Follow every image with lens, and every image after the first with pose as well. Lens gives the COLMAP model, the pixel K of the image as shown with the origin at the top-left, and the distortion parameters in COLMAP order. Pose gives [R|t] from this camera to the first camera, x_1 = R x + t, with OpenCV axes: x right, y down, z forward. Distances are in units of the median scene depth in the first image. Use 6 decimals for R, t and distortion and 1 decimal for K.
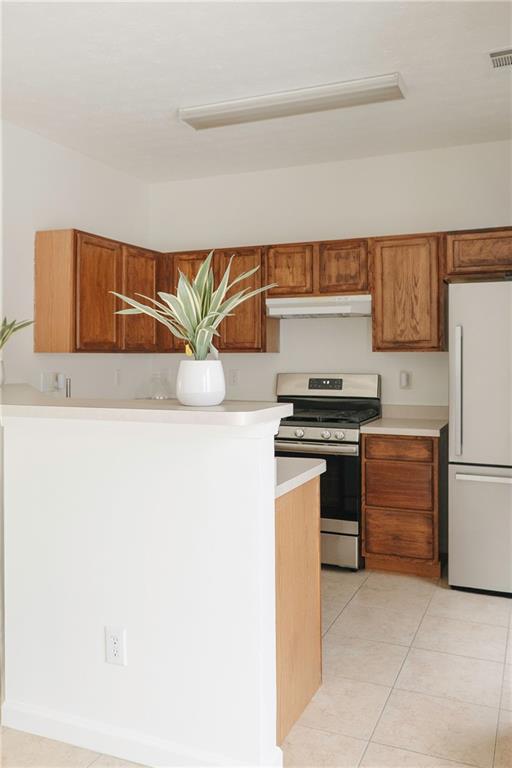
lens RADIAL K [[648.4, 0, 254.2], [0, 648.4, 341.3], [0, 0, 1]] dist [0.001628, 0.001902]
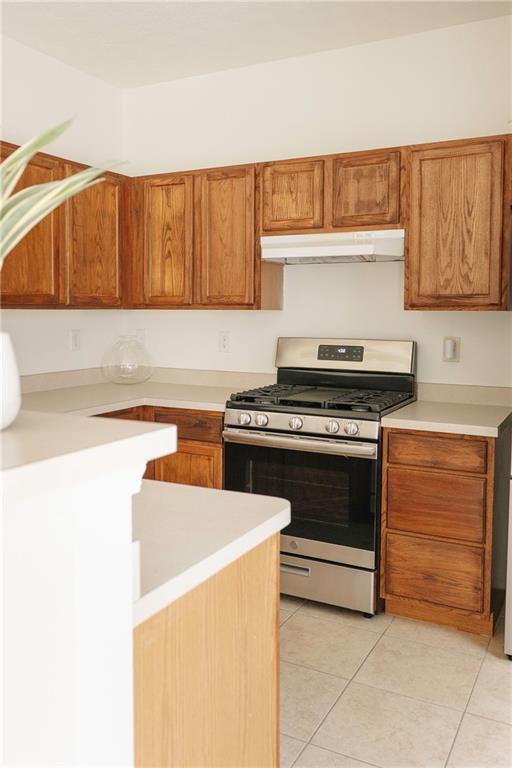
lens RADIAL K [[648.4, 0, 254.2], [0, 648.4, 341.3], [0, 0, 1]] dist [0.001628, 0.001902]
pose [[0.996492, 0.011738, -0.082860, 0.077568], [-0.005896, 0.997502, 0.070389, 0.001247], [0.083479, -0.069654, 0.994072, 0.276871]]
